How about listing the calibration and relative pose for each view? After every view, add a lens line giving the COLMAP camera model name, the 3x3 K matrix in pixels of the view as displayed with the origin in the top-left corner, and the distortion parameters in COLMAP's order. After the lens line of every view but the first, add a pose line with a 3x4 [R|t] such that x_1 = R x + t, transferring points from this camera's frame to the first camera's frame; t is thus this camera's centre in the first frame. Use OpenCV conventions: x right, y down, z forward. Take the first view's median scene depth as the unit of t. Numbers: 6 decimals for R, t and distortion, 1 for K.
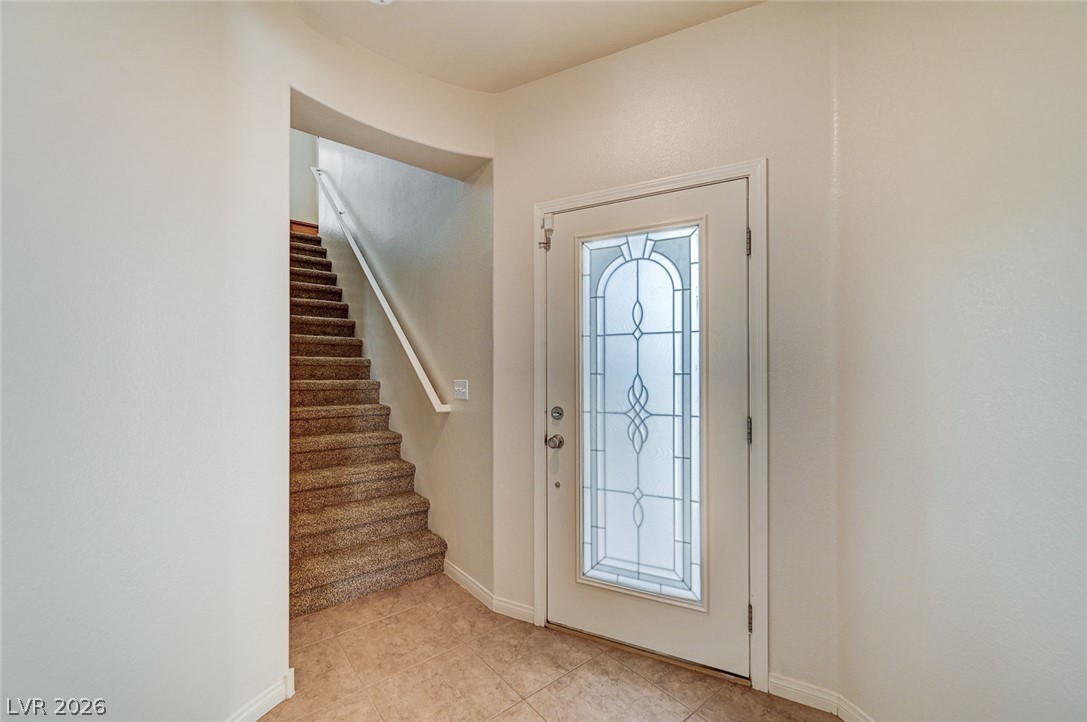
lens RADIAL K [[438.4, 0, 543.0], [0, 438.4, 365.6], [0, 0, 1]] dist [0.002678, -0.000552]
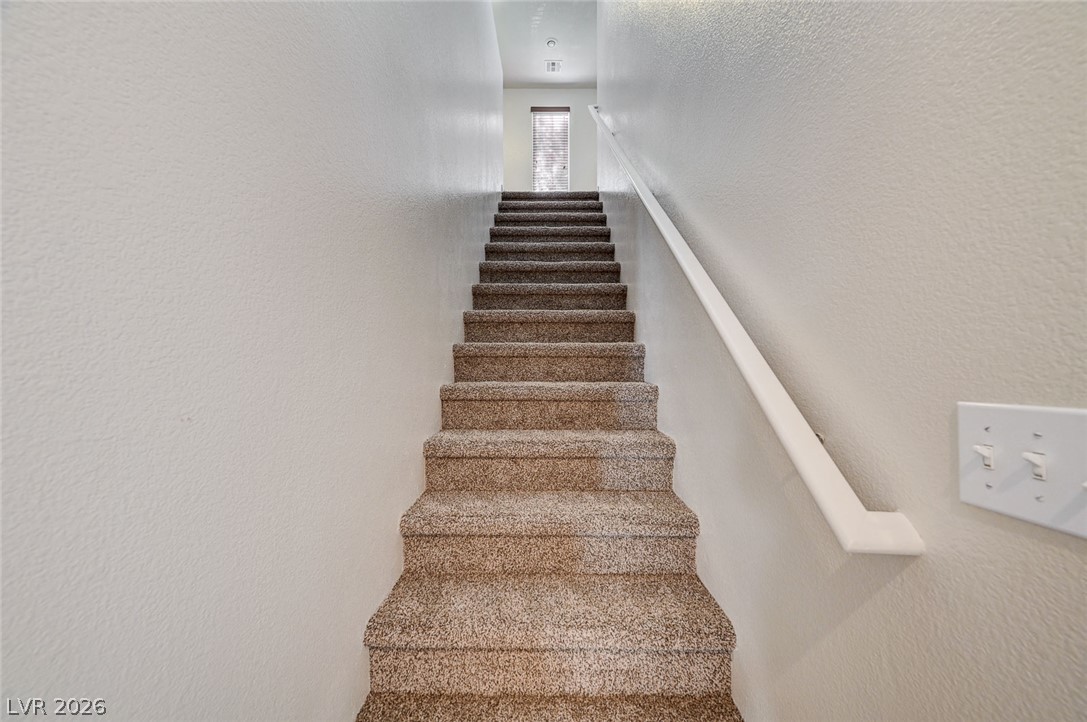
lens RADIAL K [[438.4, 0, 546.3], [0, 438.4, 364.7], [0, 0, 1]] dist [0.002678, -0.000552]
pose [[0.776670, -0.010902, -0.629813, -0.157526], [0.009509, 0.999939, -0.005582, 0.013683], [0.629835, -0.001653, 0.776727, 0.538262]]
